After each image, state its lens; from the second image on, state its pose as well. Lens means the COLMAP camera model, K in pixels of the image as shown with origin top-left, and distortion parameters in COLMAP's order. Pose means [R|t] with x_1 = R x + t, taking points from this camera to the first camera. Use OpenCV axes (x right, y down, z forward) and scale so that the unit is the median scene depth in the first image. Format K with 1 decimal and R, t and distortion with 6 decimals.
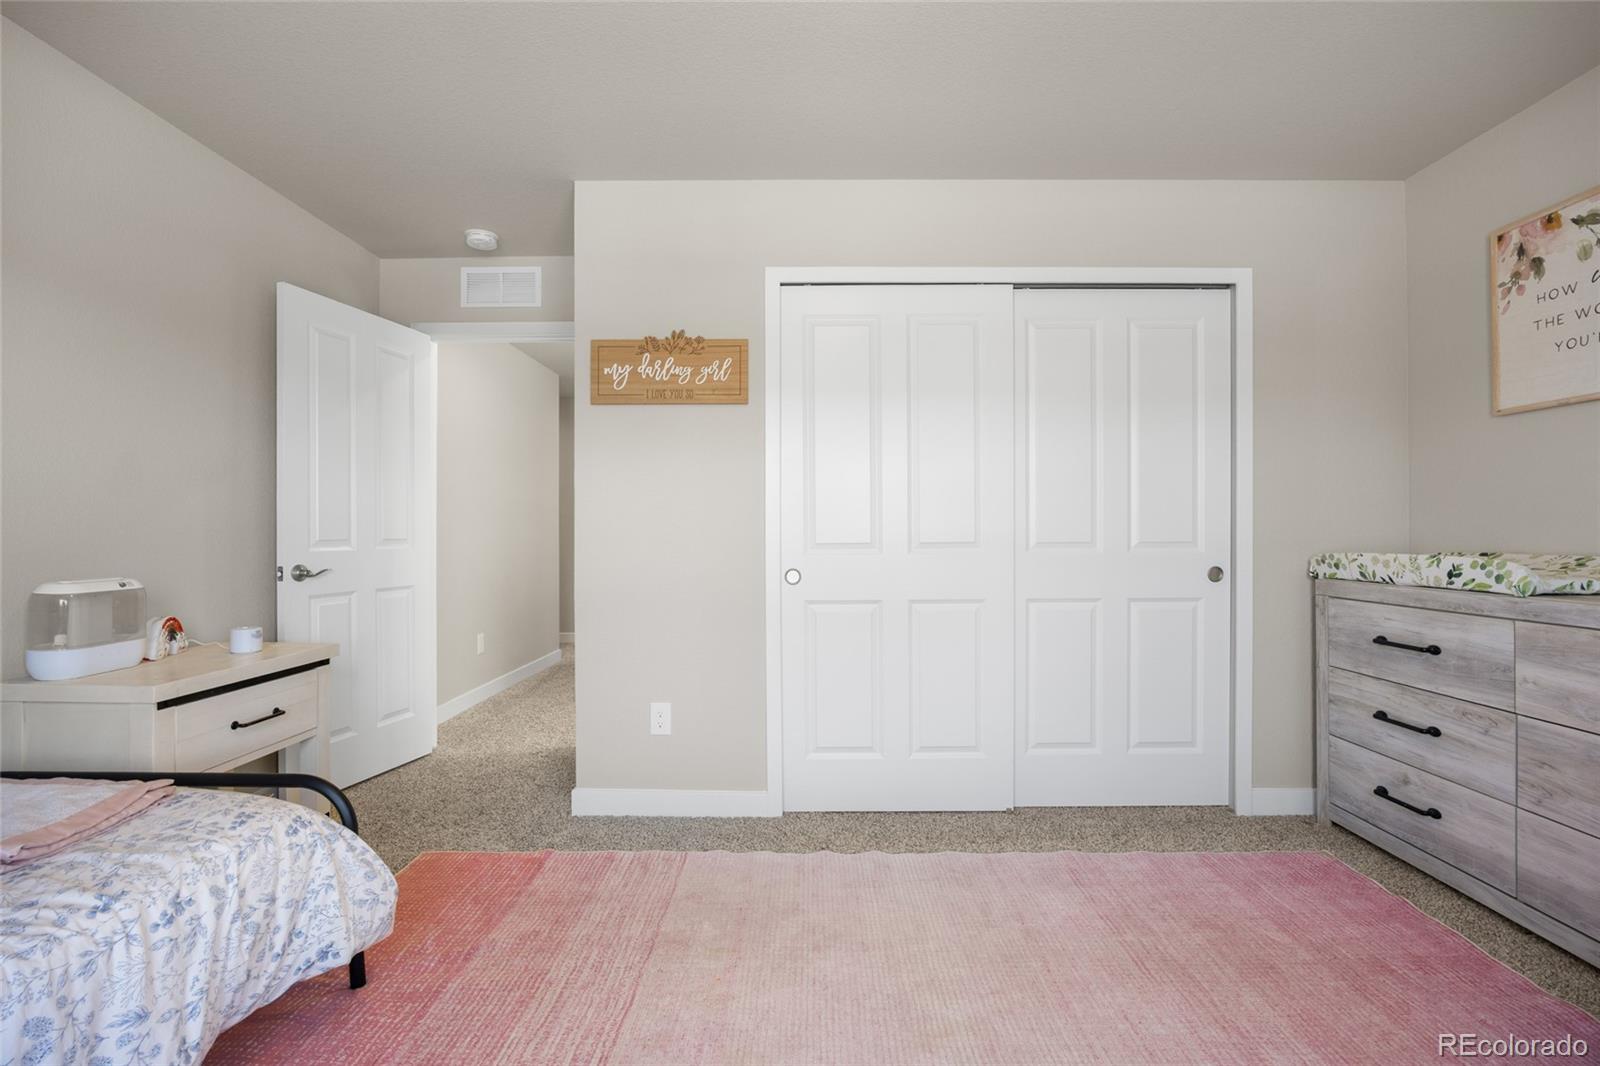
lens RADIAL K [[698.8, 0, 800.9], [0, 698.8, 528.8], [0, 0, 1]] dist [-0.025481, 0.006181]
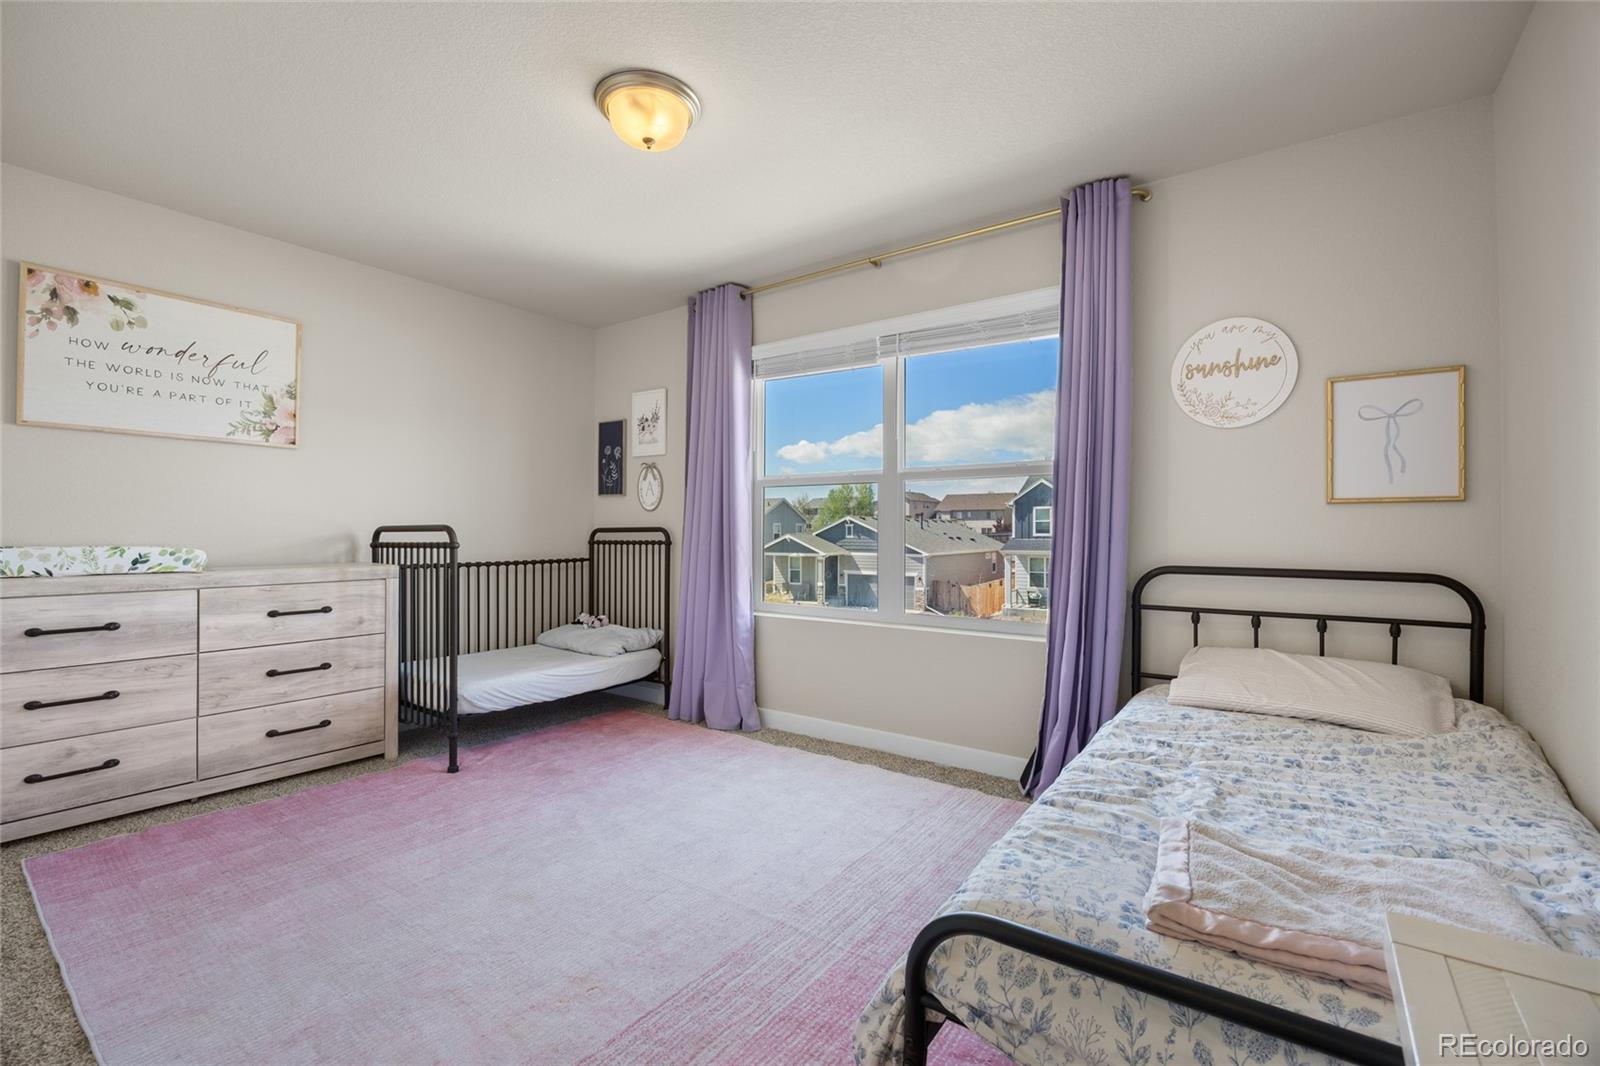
lens RADIAL K [[698.8, 0, 800.9], [0, 698.8, 528.8], [0, 0, 1]] dist [-0.025481, 0.006181]
pose [[-0.809567, 0.001683, 0.587026, -0.752295], [-0.005819, 0.999924, -0.010892, 0.012378], [-0.586999, -0.012233, -0.809495, 1.265123]]
